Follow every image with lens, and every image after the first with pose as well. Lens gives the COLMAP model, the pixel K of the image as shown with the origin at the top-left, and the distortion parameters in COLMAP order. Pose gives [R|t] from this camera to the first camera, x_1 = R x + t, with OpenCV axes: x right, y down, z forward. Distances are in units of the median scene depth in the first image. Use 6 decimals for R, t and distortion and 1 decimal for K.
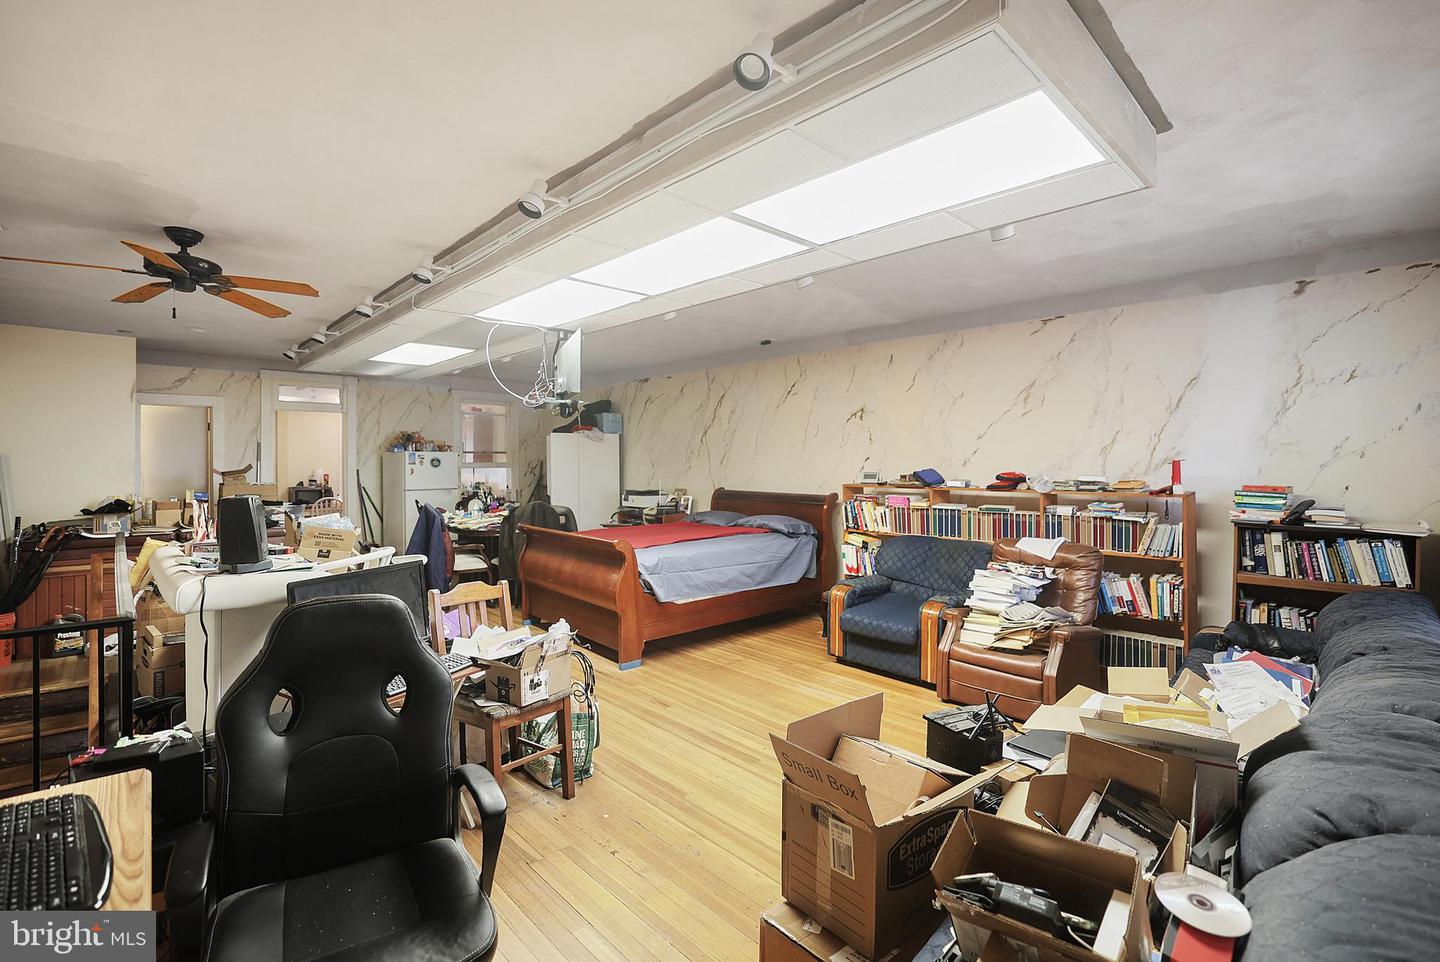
lens RADIAL K [[654.9, 0, 721.0], [0, 654.9, 468.2], [0, 0, 1]] dist [-0.005661, -0.000202]
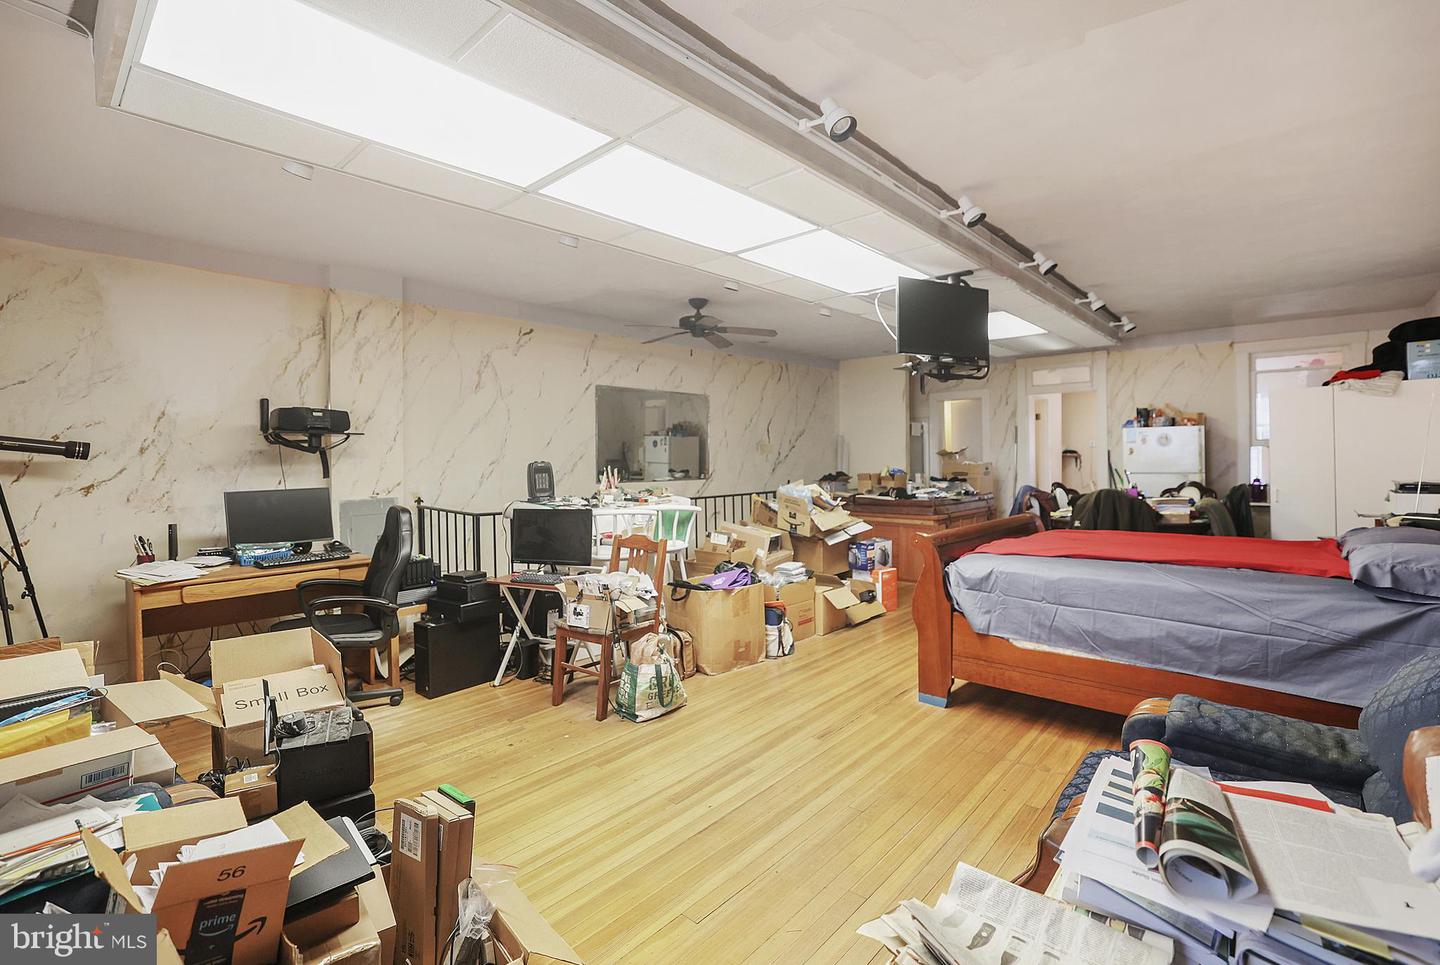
lens RADIAL K [[654.9, 0, 720.4], [0, 654.9, 478.8], [0, 0, 1]] dist [-0.005661, -0.000202]
pose [[0.074722, 0.027684, -0.996820, 0.710882], [0.007747, 0.999568, 0.028341, 0.025736], [0.997174, -0.009840, 0.074476, 0.844357]]
